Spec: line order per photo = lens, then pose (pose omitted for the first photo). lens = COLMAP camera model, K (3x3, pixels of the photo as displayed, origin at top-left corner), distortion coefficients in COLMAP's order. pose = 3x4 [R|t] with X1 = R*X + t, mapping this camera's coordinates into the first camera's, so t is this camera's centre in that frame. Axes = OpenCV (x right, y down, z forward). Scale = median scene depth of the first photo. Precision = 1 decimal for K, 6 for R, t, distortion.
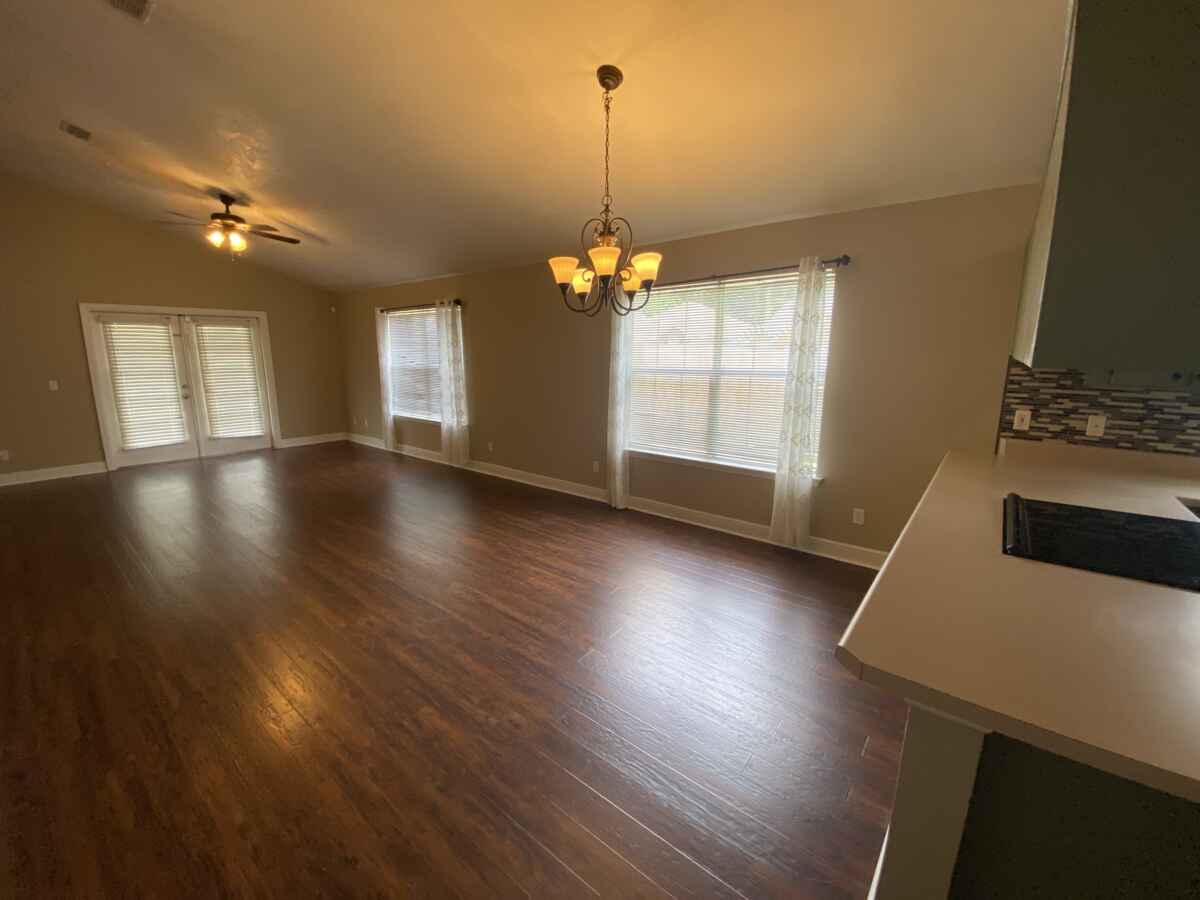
lens RADIAL K [[487.8, 0, 600.0], [0, 487.8, 445.1], [0, 0, 1]] dist [0.005271, -0.012489]
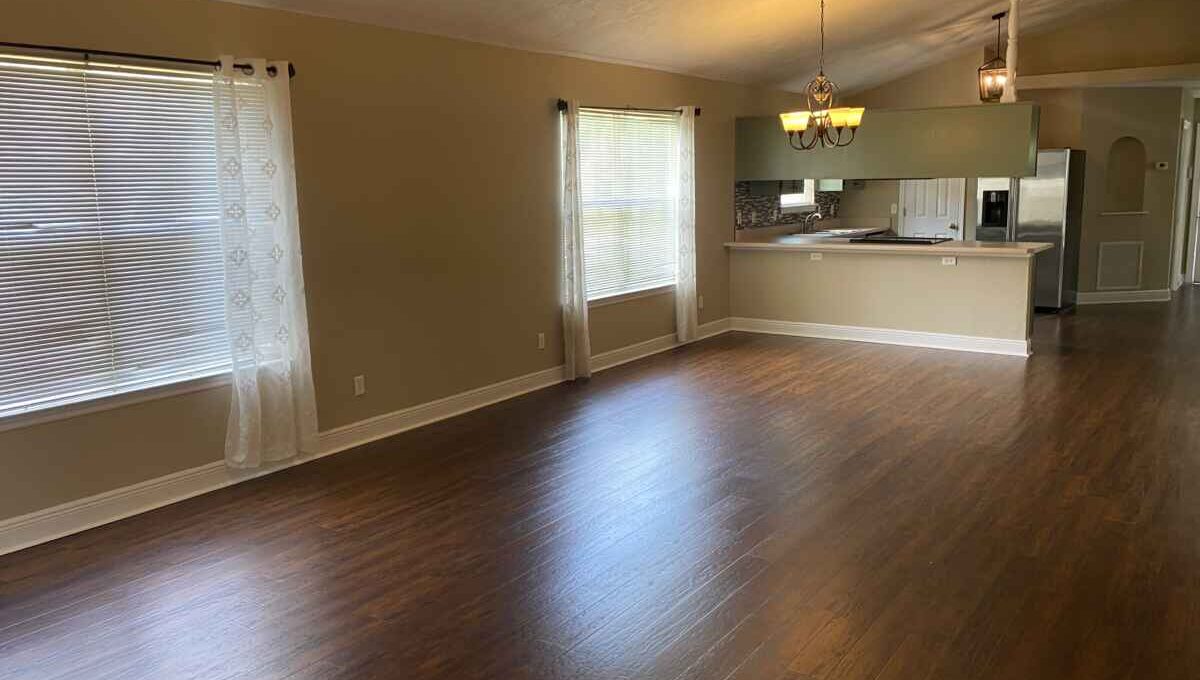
lens RADIAL K [[925.6, 0, 567.1], [0, 925.6, 319.1], [0, 0, 1]] dist [-0.049608, 0.041883]
pose [[-0.043279, -0.143386, 0.988720, -1.999314], [0.207113, 0.966861, 0.149281, -0.268926], [-0.977359, 0.211238, -0.012147, 1.439334]]
